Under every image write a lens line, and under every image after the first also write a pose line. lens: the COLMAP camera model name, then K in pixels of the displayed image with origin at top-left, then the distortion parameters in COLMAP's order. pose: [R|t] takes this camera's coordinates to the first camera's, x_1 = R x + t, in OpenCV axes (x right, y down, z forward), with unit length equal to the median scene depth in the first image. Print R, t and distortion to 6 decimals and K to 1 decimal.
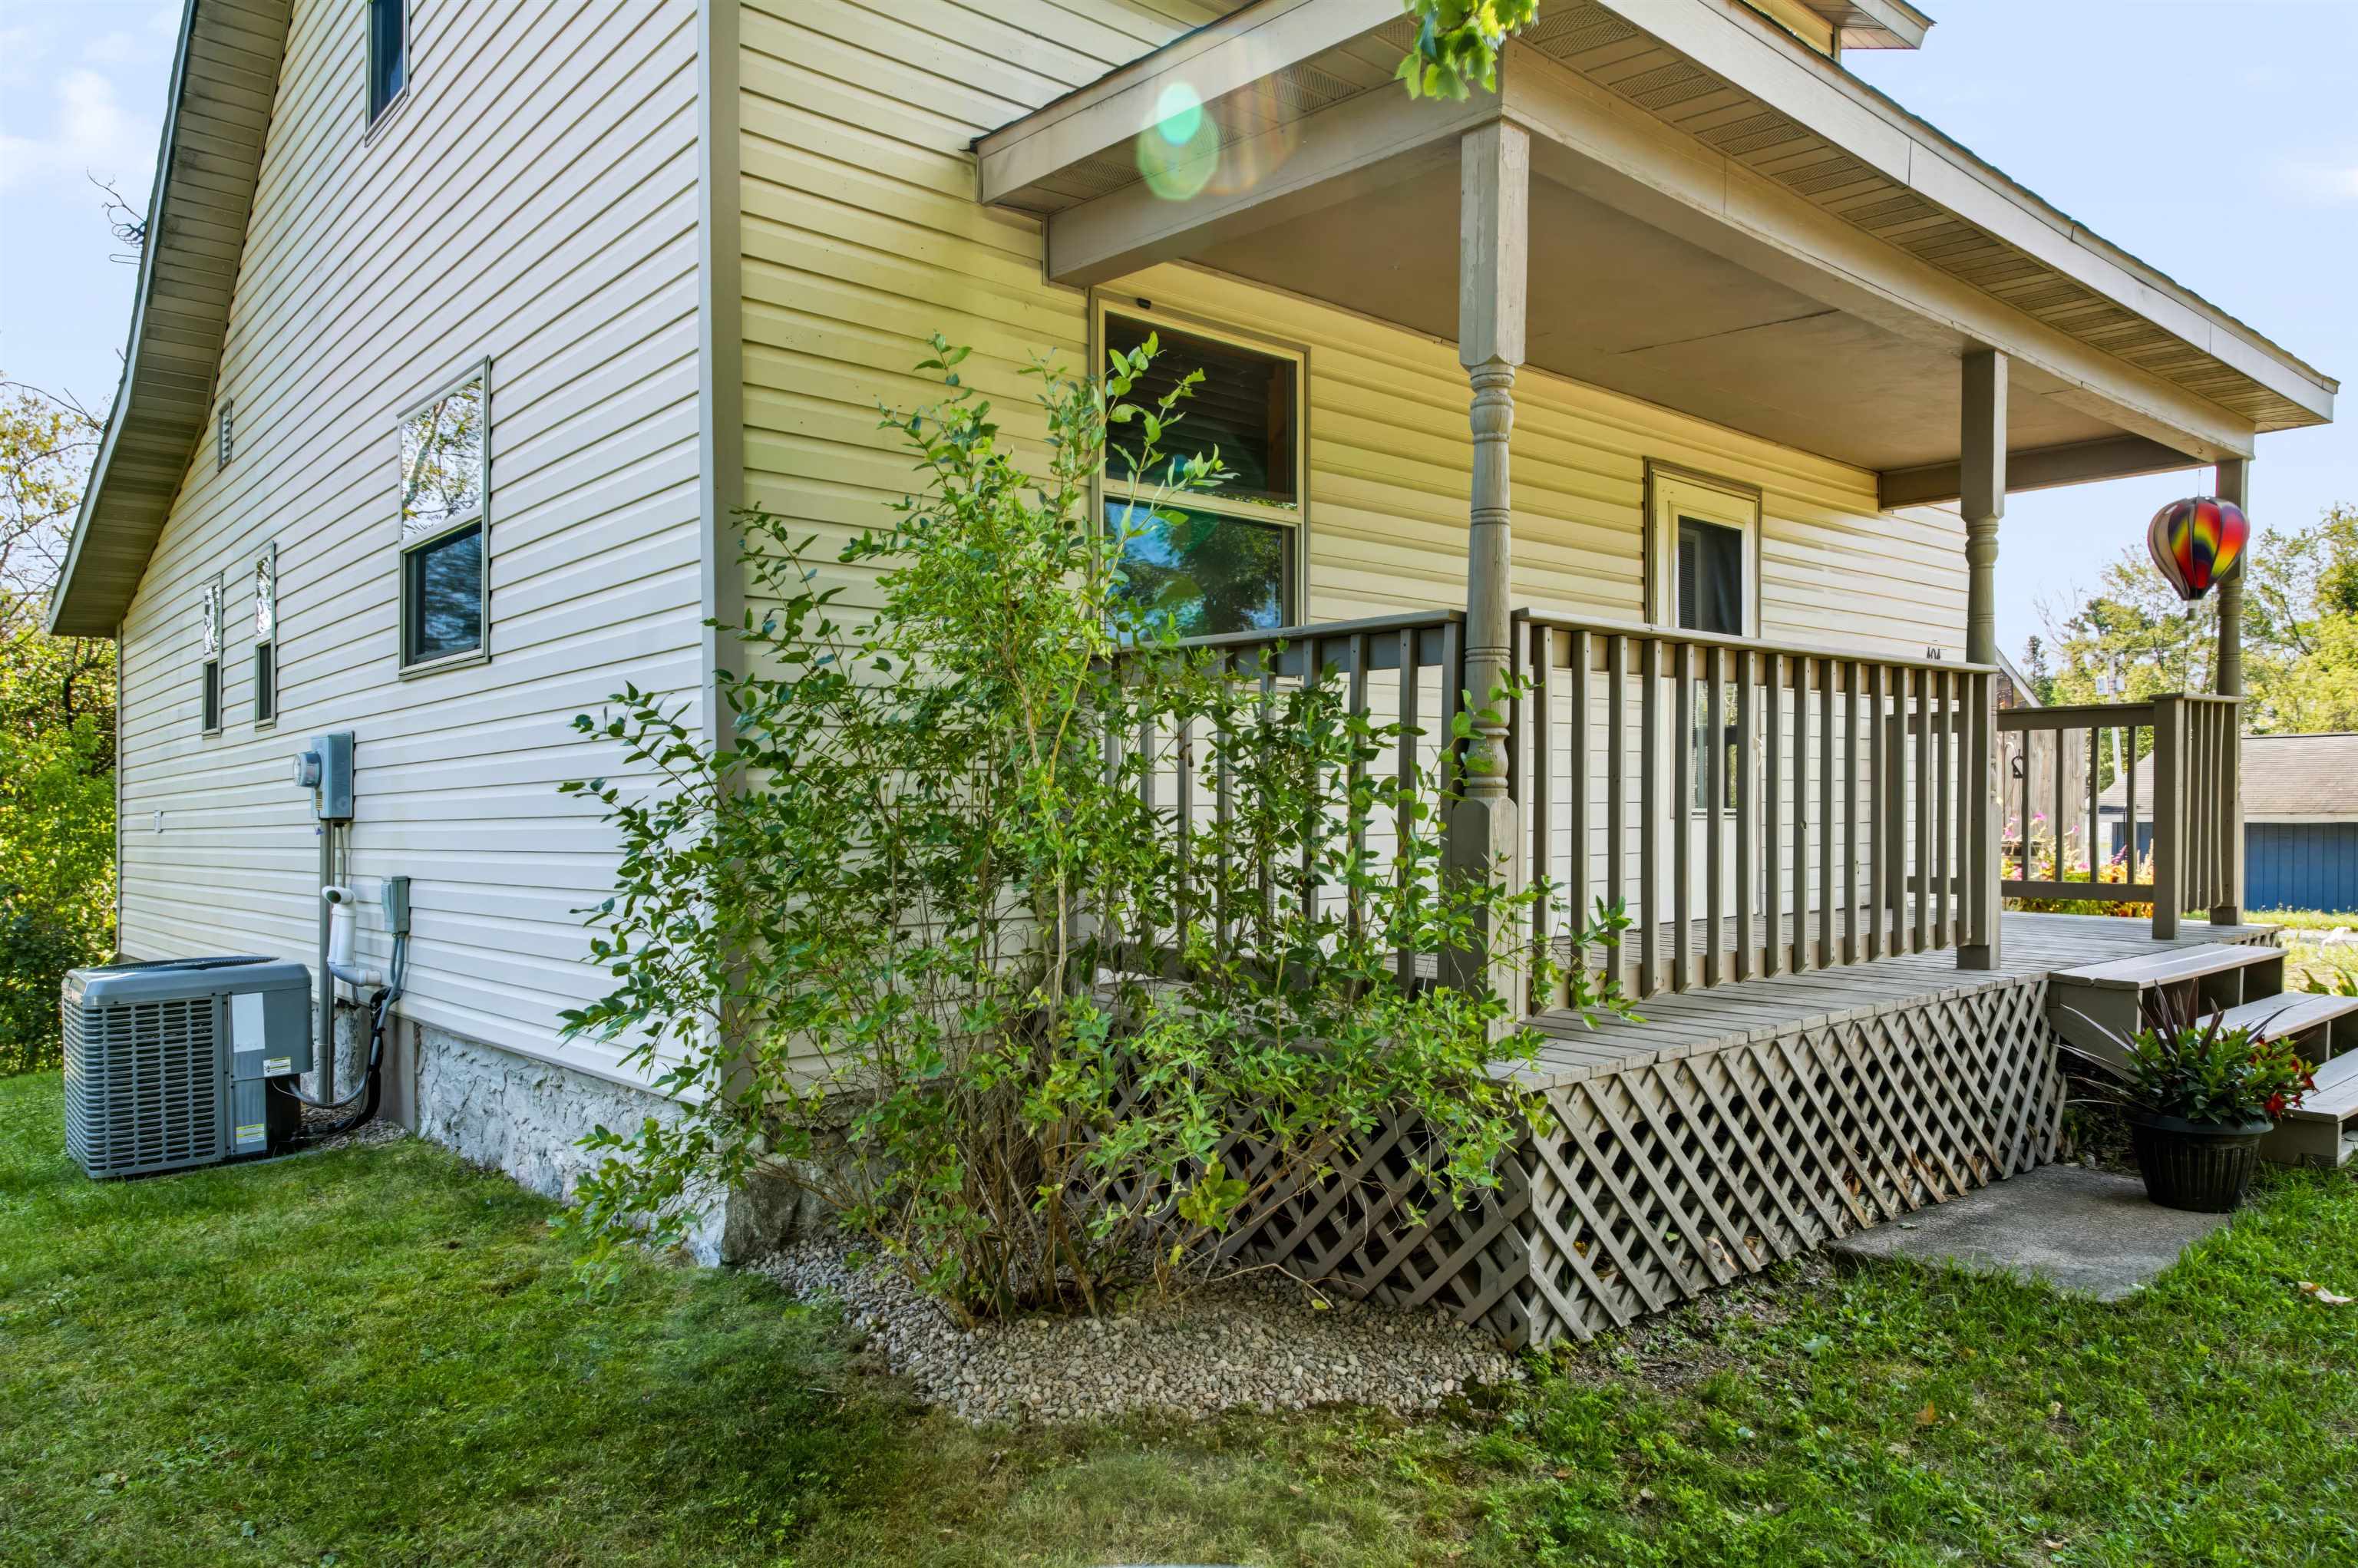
lens RADIAL K [[1549.4, 0, 1179.0], [0, 1549.4, 784.0], [0, 0, 1]] dist [0.002330, -0.000906]
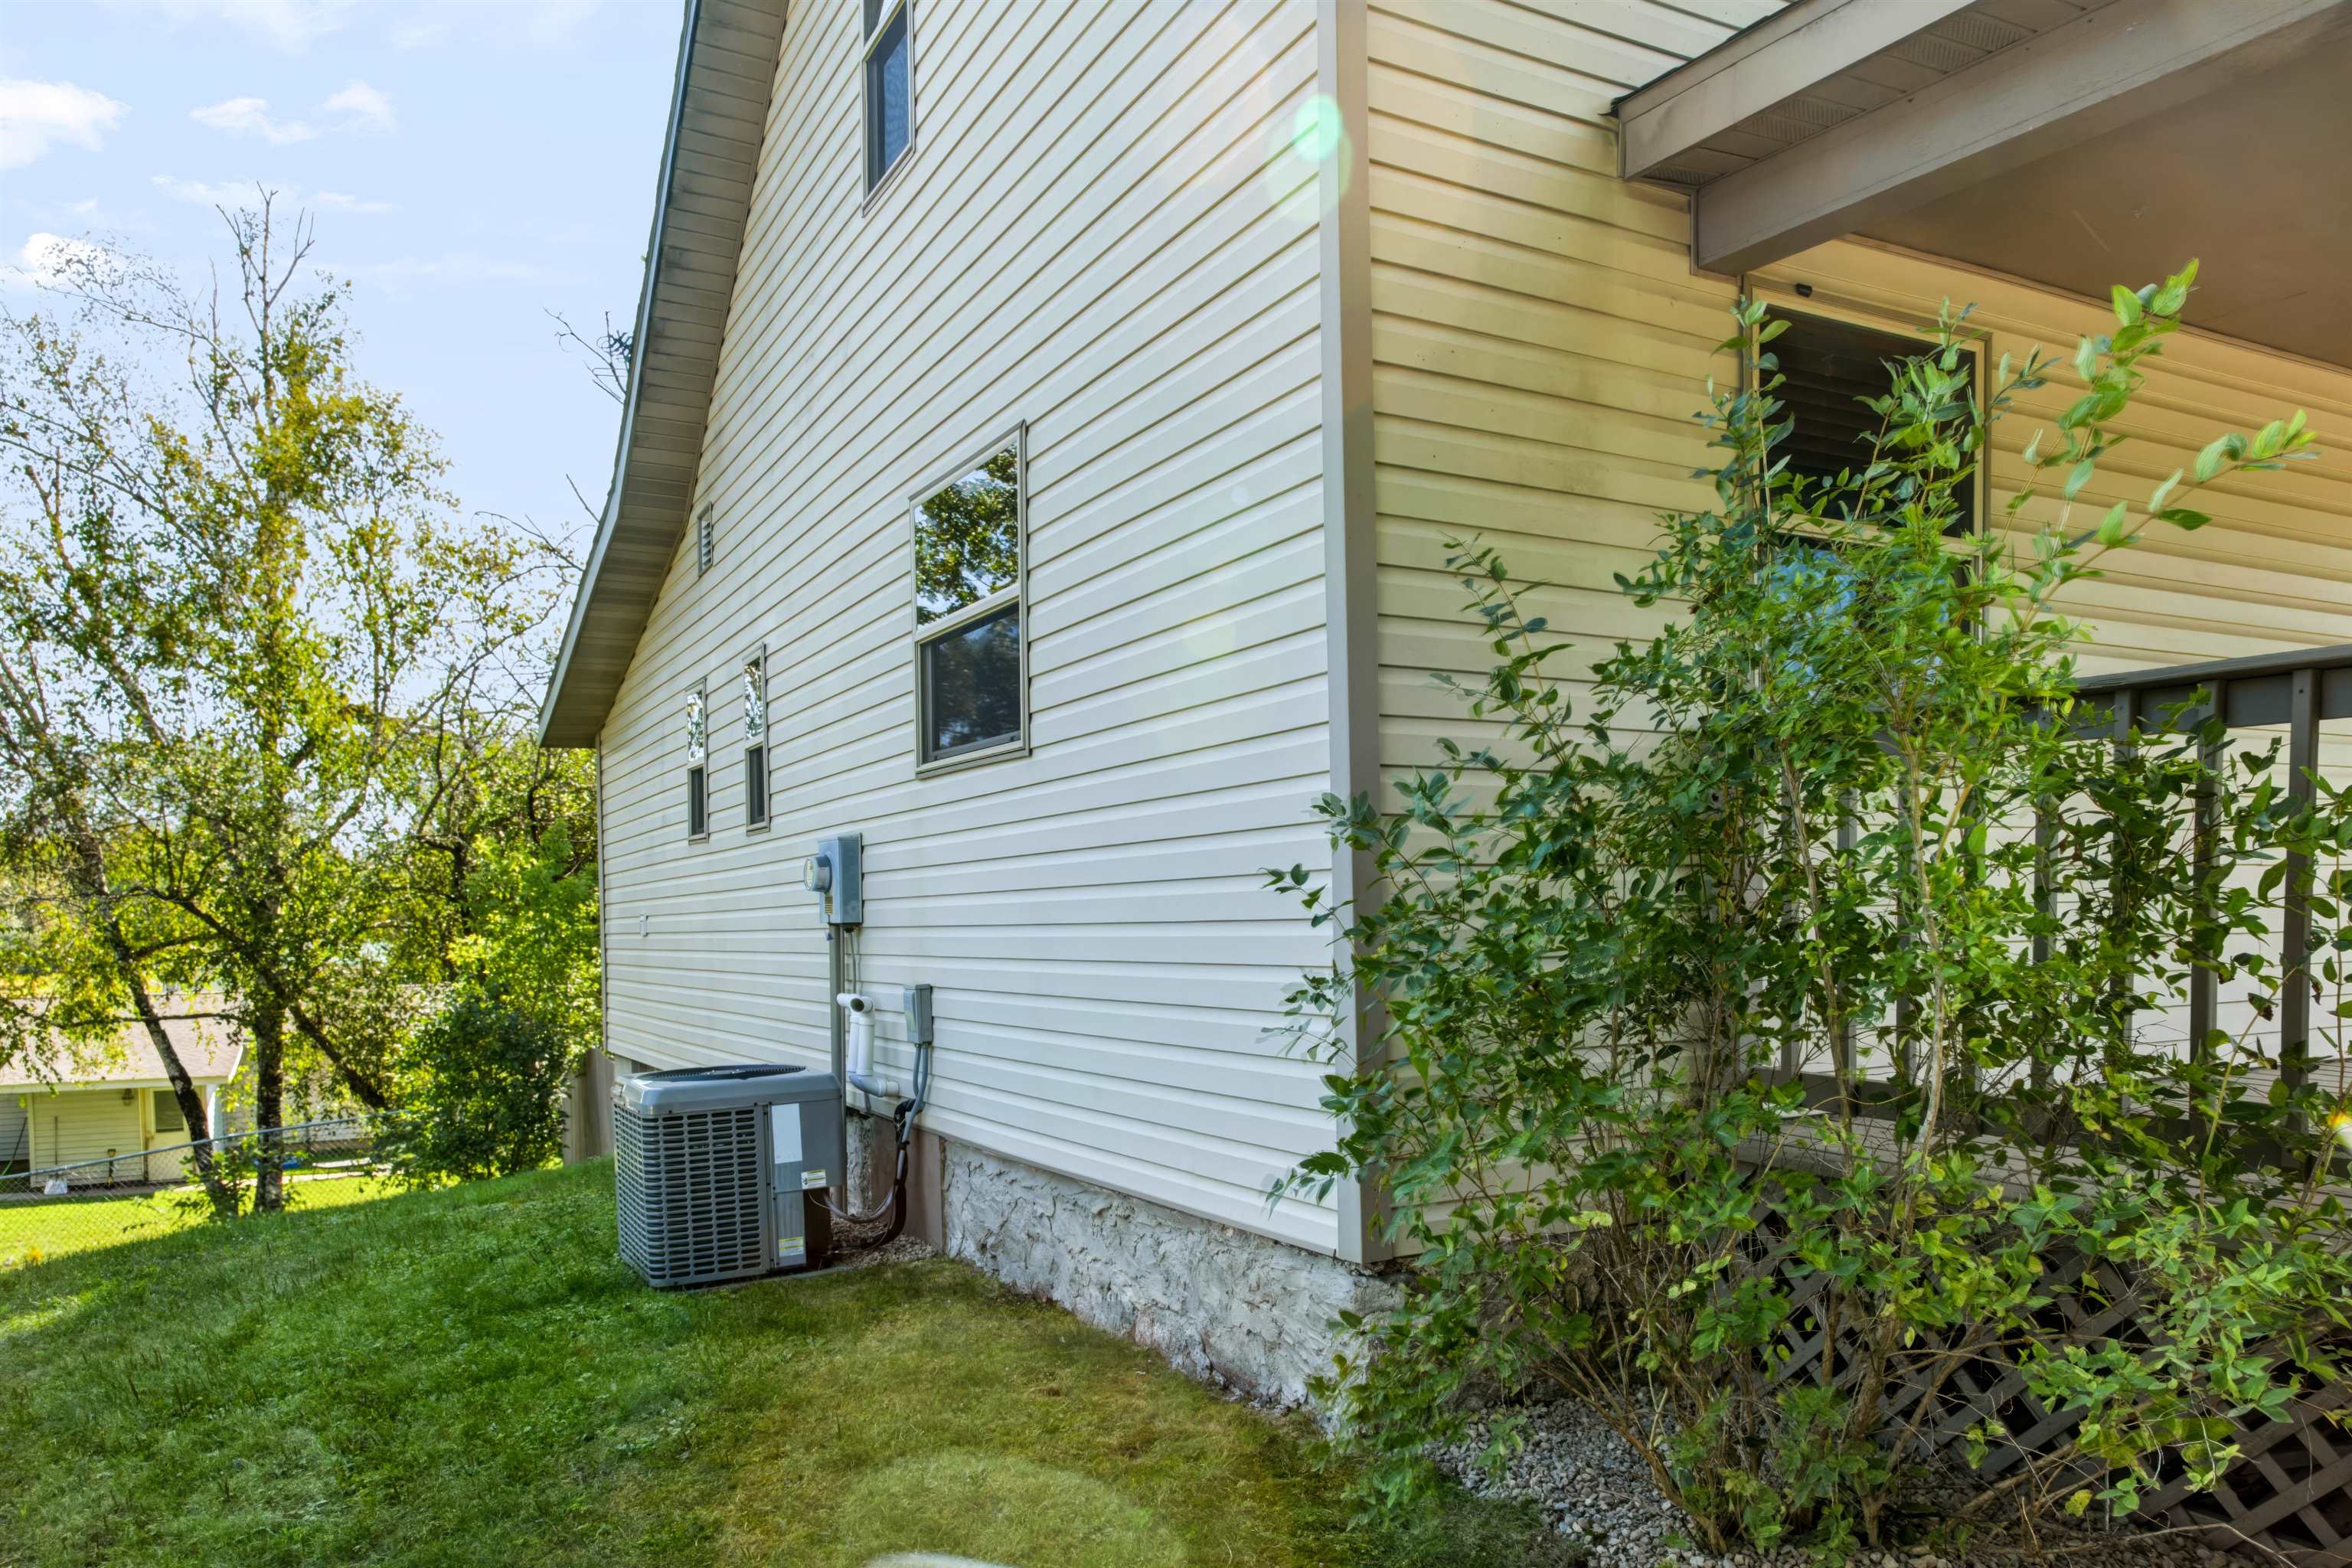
lens RADIAL K [[1599.9, 0, 1169.6], [0, 1599.9, 946.3], [0, 0, 1]] dist [-0.001555, 0.001926]
pose [[0.974171, -0.002065, -0.225802, -0.130655], [0.011726, 0.999072, 0.041452, -0.002976], [0.225507, -0.043029, 0.973291, 0.074450]]
